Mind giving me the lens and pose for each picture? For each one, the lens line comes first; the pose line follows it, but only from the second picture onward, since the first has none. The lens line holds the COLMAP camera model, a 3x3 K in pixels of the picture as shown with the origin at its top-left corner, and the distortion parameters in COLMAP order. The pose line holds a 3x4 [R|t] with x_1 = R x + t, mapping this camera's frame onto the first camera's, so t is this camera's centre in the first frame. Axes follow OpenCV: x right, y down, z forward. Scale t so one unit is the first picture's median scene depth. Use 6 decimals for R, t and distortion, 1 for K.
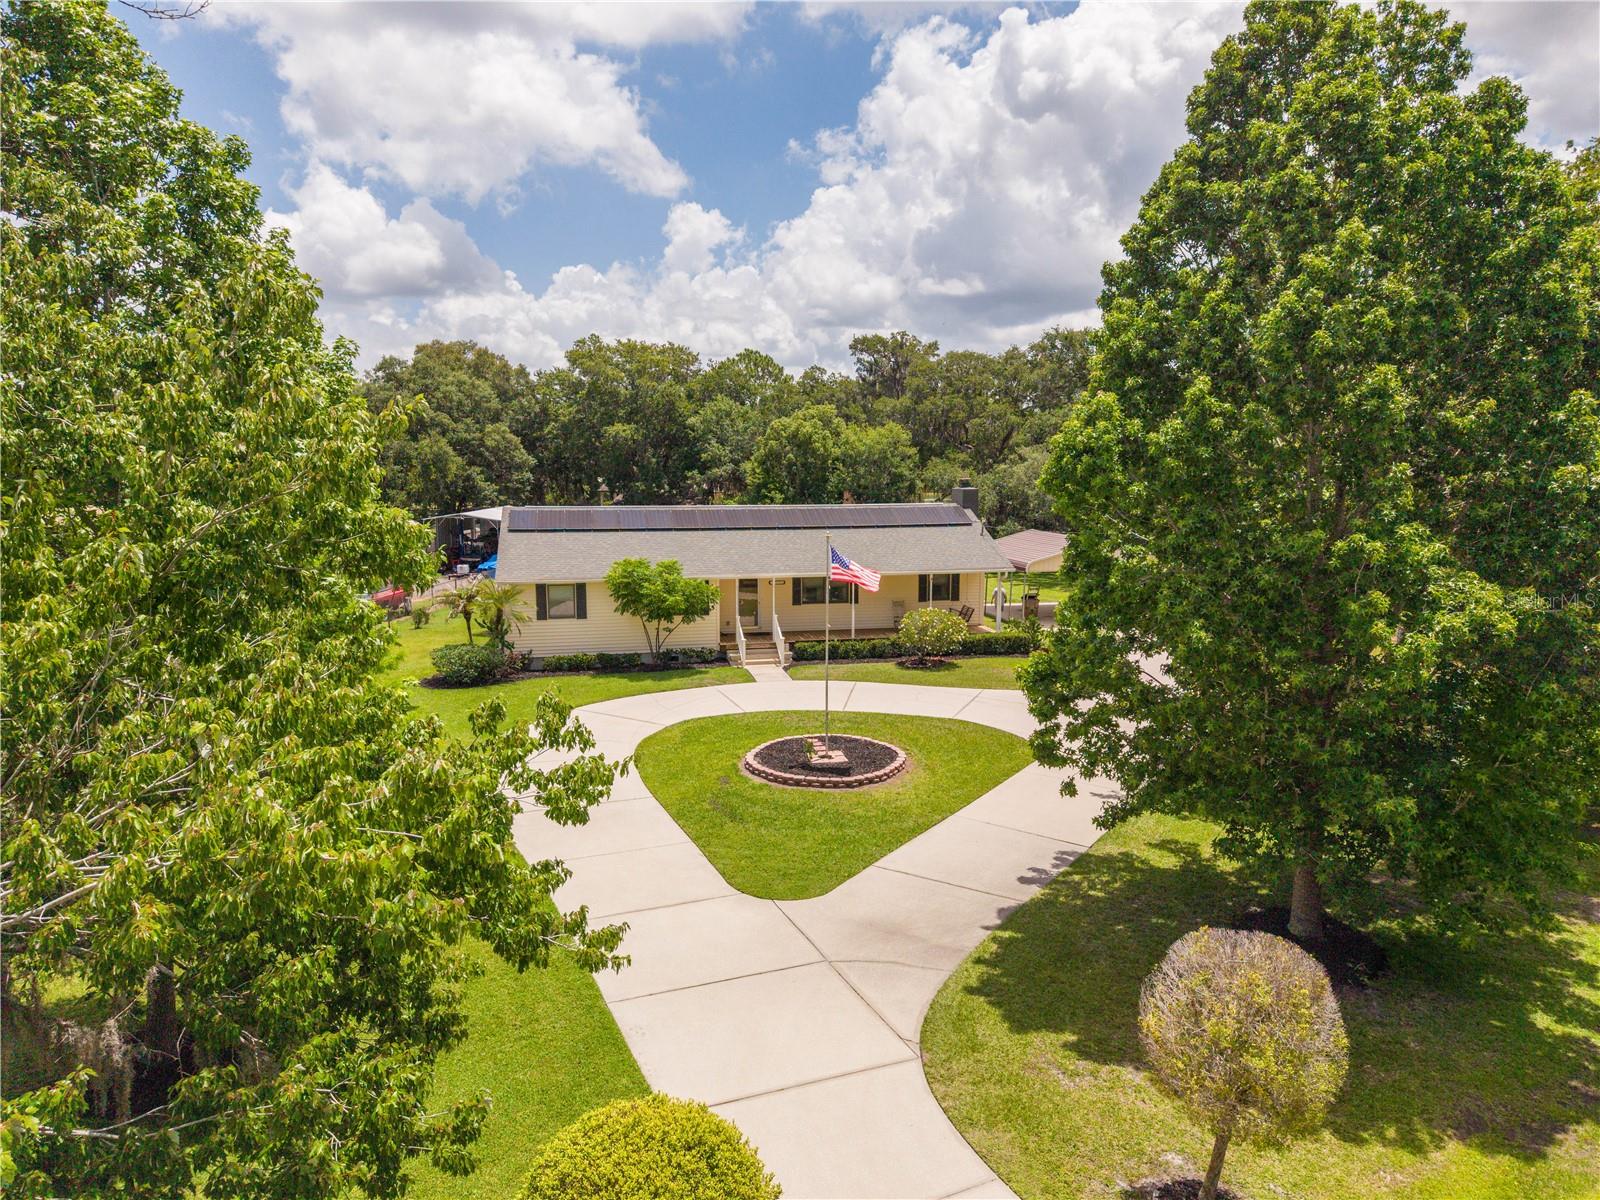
lens RADIAL K [[1057.1, 0, 806.0], [0, 1057.1, 600.2], [0, 0, 1]] dist [-0.000946, -0.001153]
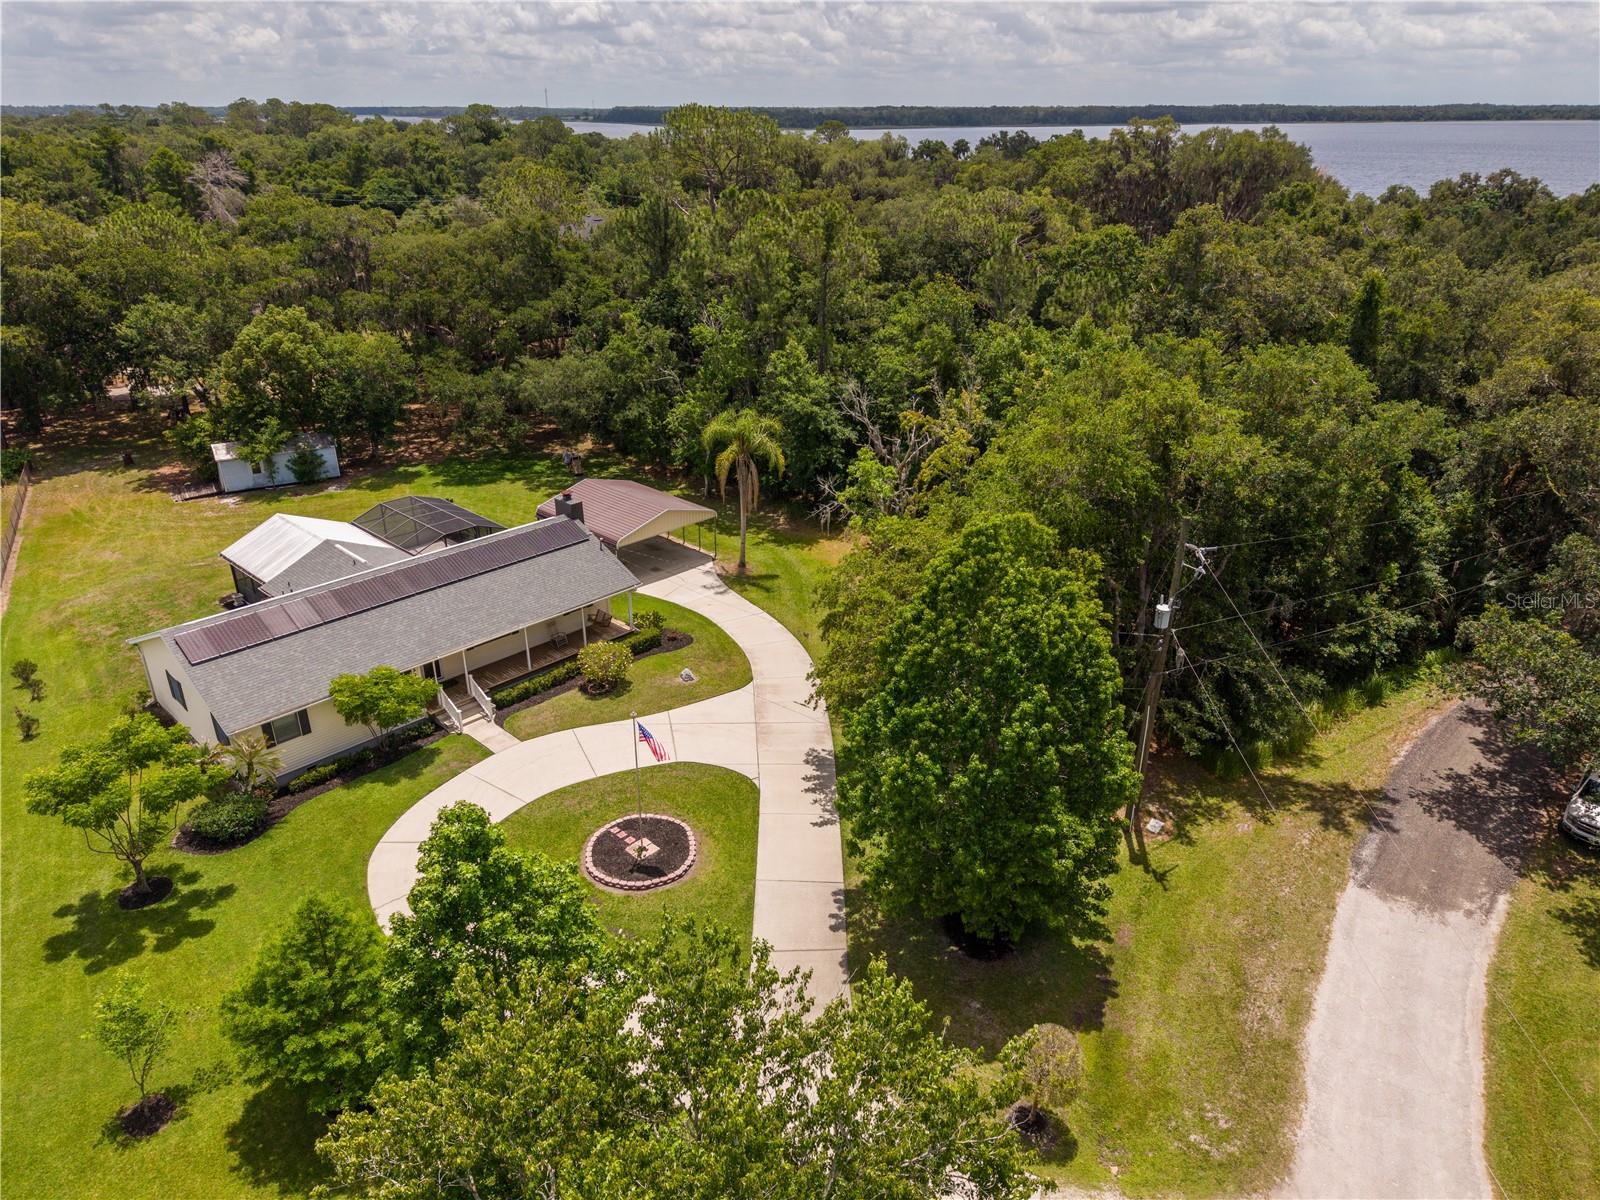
lens RADIAL K [[1057.1, 0, 806.0], [0, 1057.1, 600.2], [0, 0, 1]] dist [-0.000946, -0.001153]
pose [[0.816828, -0.240151, 0.524519, -0.332937], [0.065014, 0.941760, 0.329940, -0.444742], [-0.573207, -0.235403, 0.784869, -0.128992]]
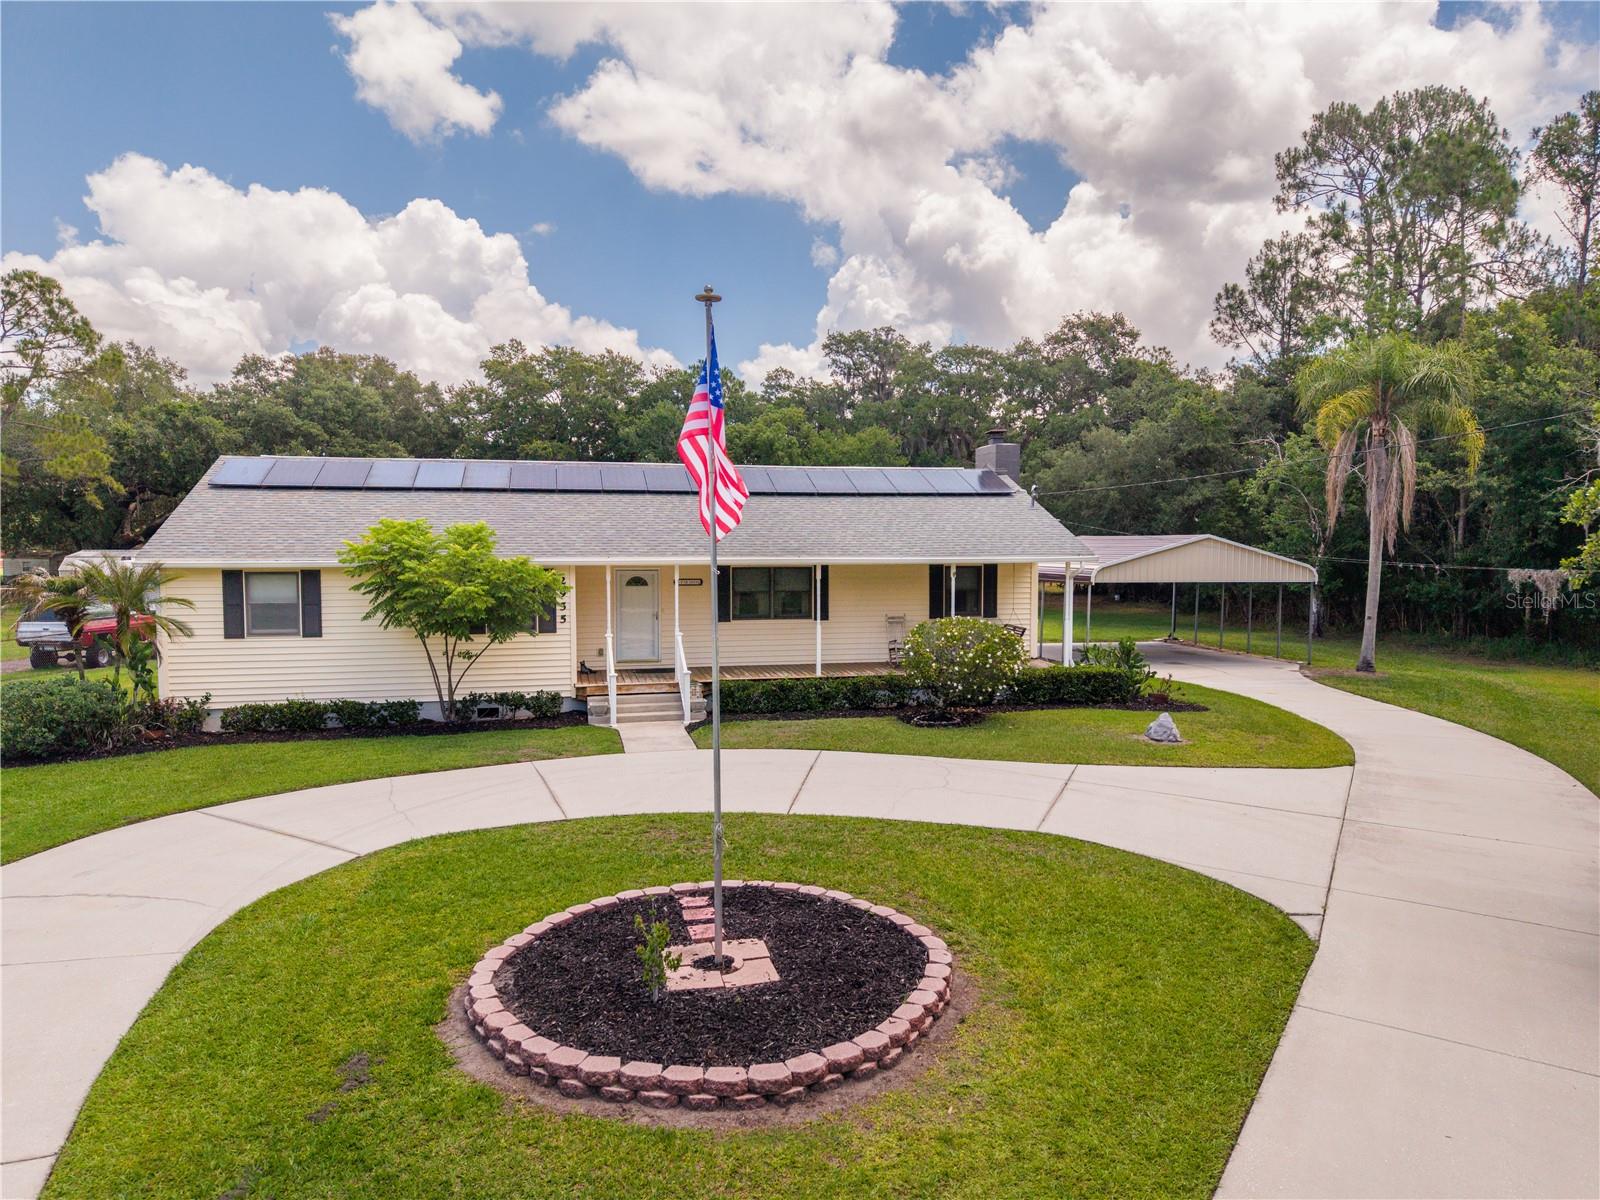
lens RADIAL K [[1057.1, 0, 806.0], [0, 1057.1, 600.2], [0, 0, 1]] dist [-0.000946, -0.001153]
pose [[0.999828, -0.002315, 0.018386, 0.029106], [0.003709, 0.997092, -0.076121, 0.040384], [-0.018156, 0.076176, 0.996929, 0.454992]]
